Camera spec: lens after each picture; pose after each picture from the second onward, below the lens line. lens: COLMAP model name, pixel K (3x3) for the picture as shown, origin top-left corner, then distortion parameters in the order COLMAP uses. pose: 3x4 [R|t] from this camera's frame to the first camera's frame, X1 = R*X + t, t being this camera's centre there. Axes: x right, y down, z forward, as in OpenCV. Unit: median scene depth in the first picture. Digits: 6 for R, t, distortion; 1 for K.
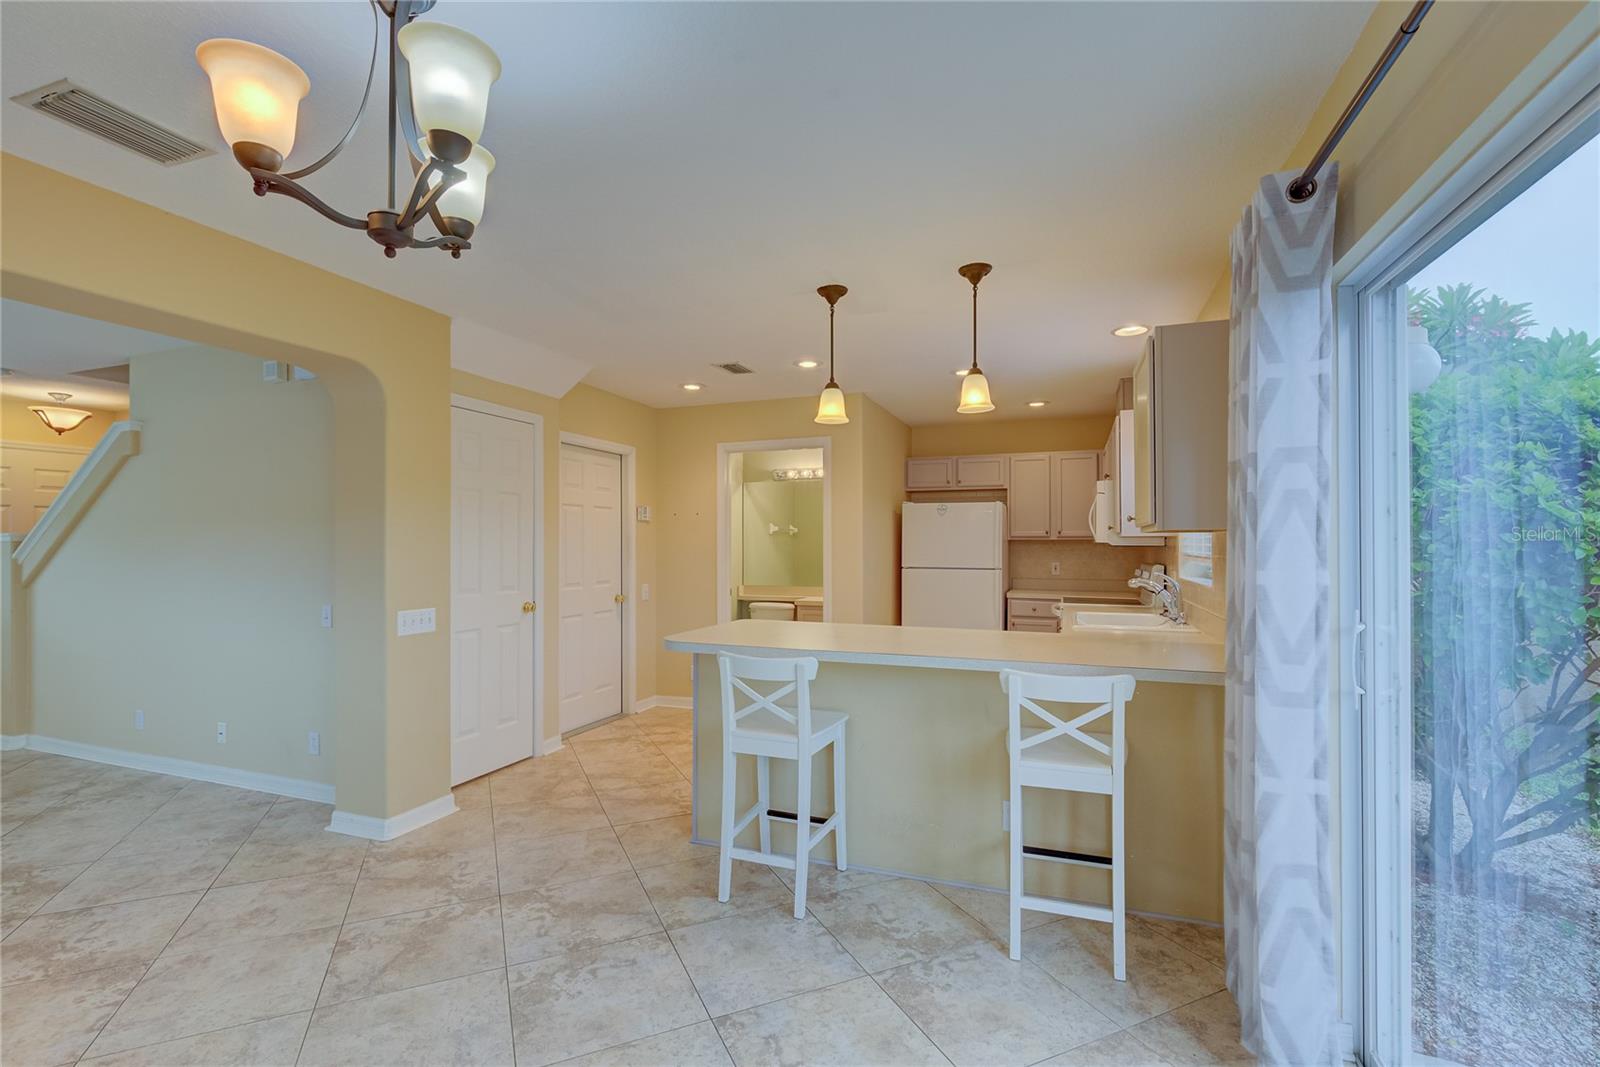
lens RADIAL K [[720.0, 0, 801.0], [0, 720.0, 542.5], [0, 0, 1]] dist [-0.000452, 0.000120]
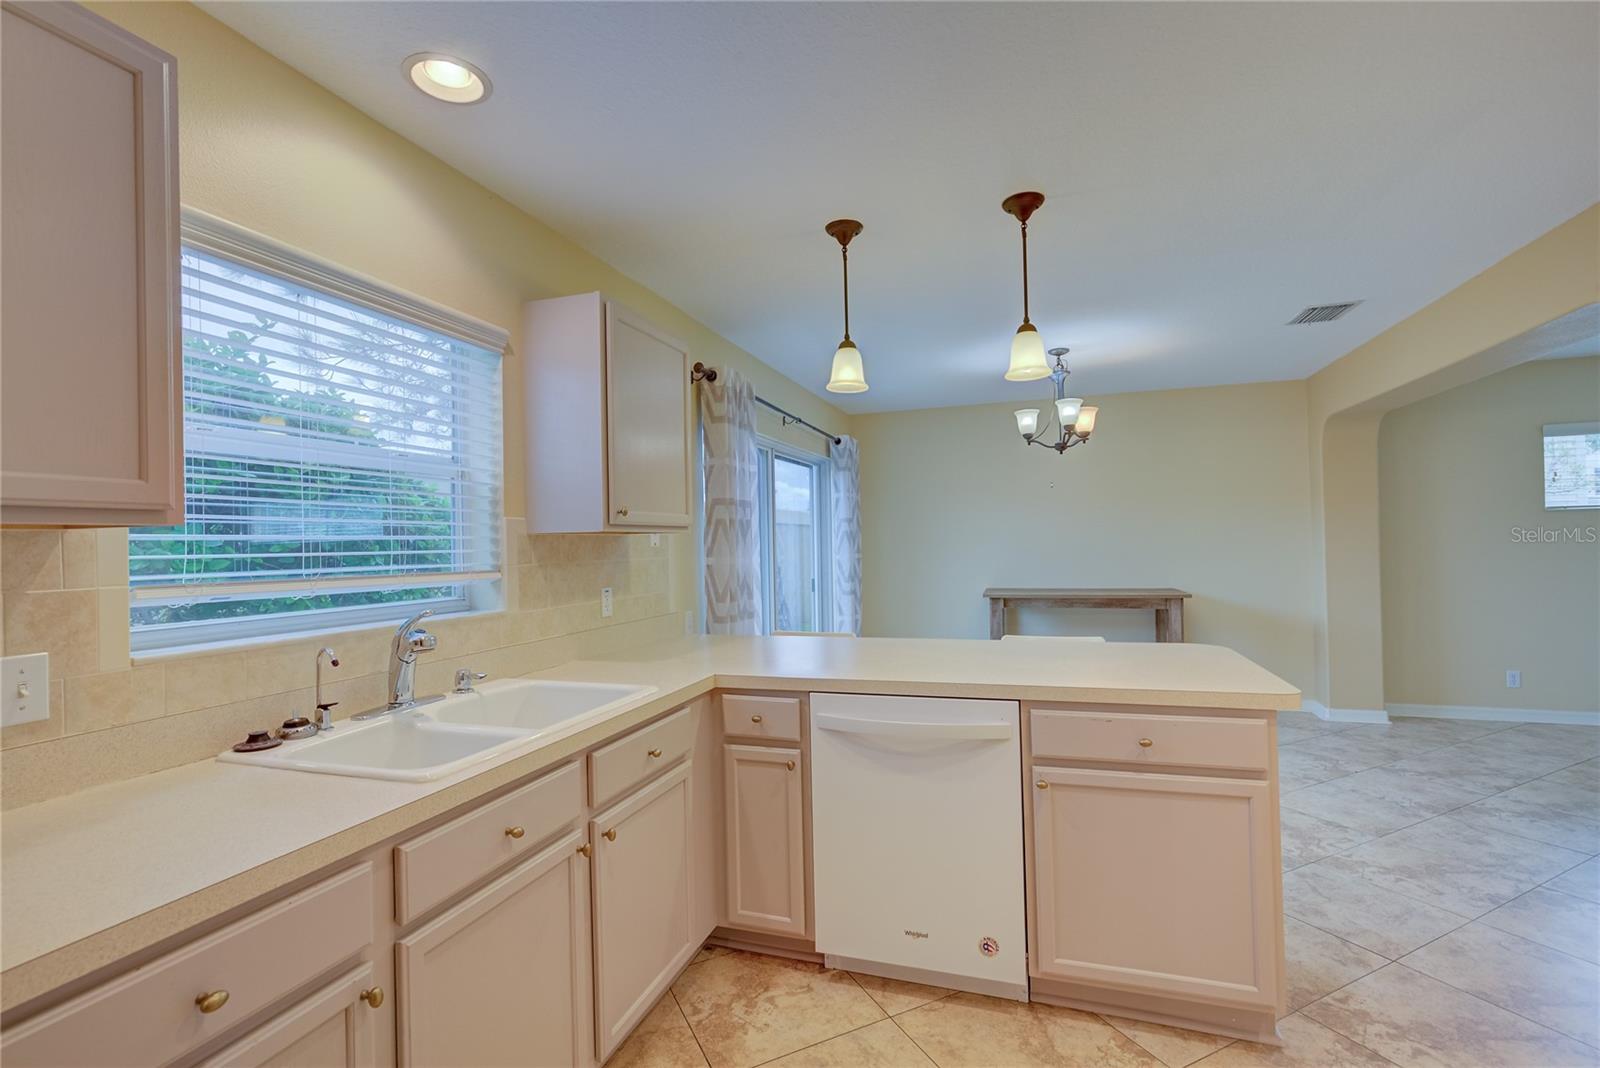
lens RADIAL K [[720.0, 0, 801.0], [0, 720.0, 543.0], [0, 0, 1]] dist [-0.000452, 0.000120]
pose [[-0.999577, 0.018712, -0.022285, 0.174225], [0.018821, 0.999812, -0.004707, 0.003060], [0.022193, -0.005124, -0.999741, 1.002070]]
